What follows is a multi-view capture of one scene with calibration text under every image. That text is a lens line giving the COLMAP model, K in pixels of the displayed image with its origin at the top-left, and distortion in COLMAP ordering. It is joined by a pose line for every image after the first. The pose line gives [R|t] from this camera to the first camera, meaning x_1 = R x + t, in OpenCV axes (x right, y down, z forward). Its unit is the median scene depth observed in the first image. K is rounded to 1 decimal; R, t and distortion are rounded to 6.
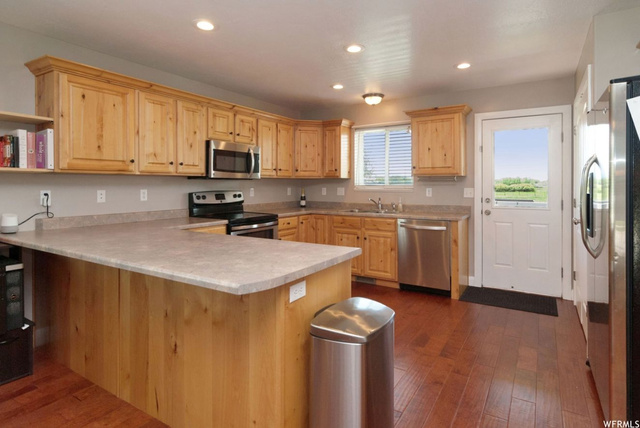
lens RADIAL K [[352.2, 0, 320.6], [0, 352.2, 185.1], [0, 0, 1]] dist [-0.000232, -0.000002]
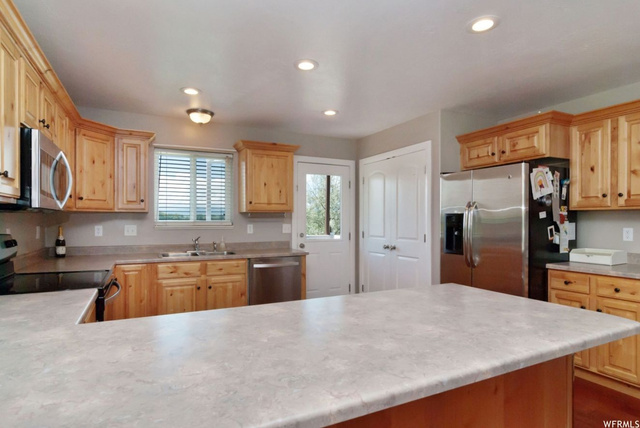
lens RADIAL K [[361.6, 0, 320.9], [0, 361.6, 227.6], [0, 0, 1]] dist [0.000144, 0.000272]
pose [[0.520844, -0.017954, 0.853463, -0.448359], [0.000757, 0.999788, 0.020569, -0.003587], [-0.853652, -0.010067, 0.520747, 0.340356]]
